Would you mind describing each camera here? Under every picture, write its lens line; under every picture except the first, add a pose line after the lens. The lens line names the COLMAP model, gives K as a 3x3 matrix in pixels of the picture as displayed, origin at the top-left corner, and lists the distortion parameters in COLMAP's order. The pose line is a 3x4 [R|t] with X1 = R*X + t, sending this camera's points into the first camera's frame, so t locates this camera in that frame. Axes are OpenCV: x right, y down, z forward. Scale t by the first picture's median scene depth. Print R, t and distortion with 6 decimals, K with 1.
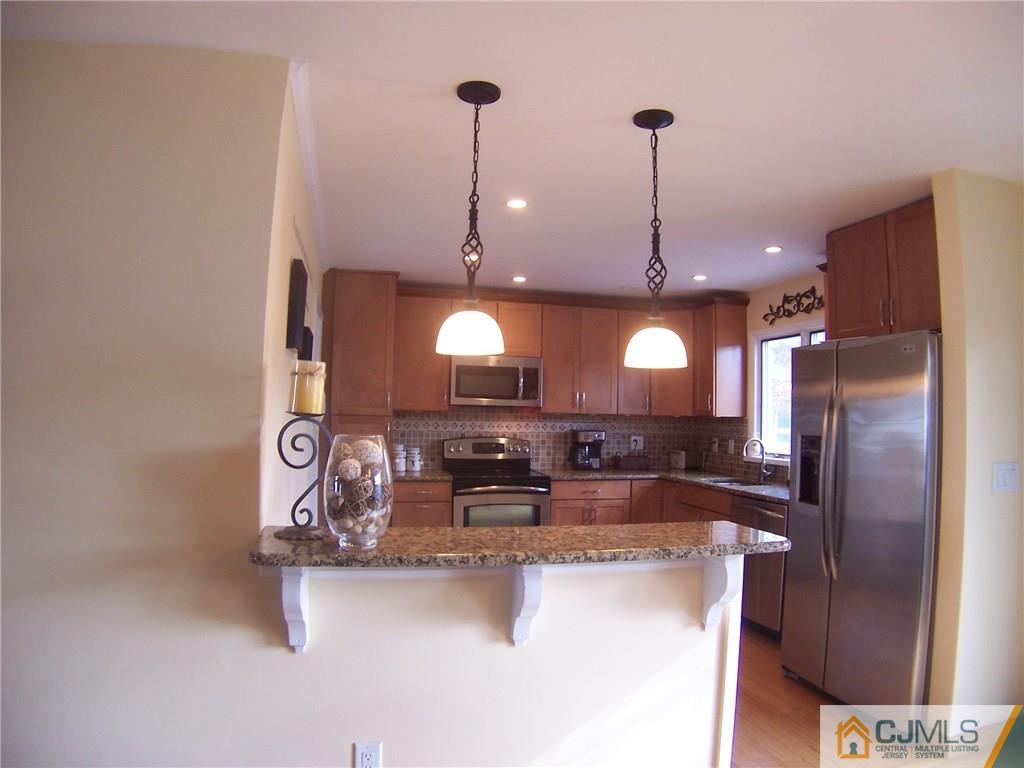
lens RADIAL K [[654.4, 0, 510.8], [0, 654.4, 385.4], [0, 0, 1]] dist [-0.207974, 0.065469]
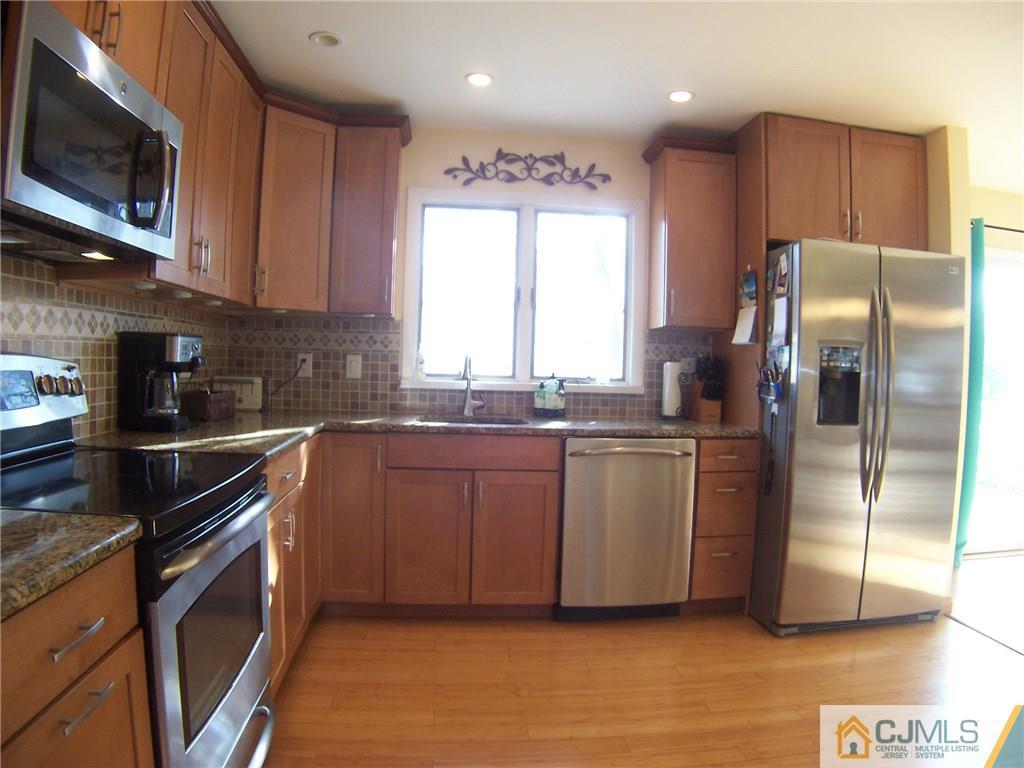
lens RADIAL K [[654.4, 0, 510.8], [0, 654.4, 385.4], [0, 0, 1]] dist [-0.207974, 0.065469]
pose [[0.143866, -0.052512, 0.988203, -0.247527], [-0.070589, 0.995503, 0.063176, 0.064275], [-0.987076, -0.078846, 0.139512, 0.764237]]
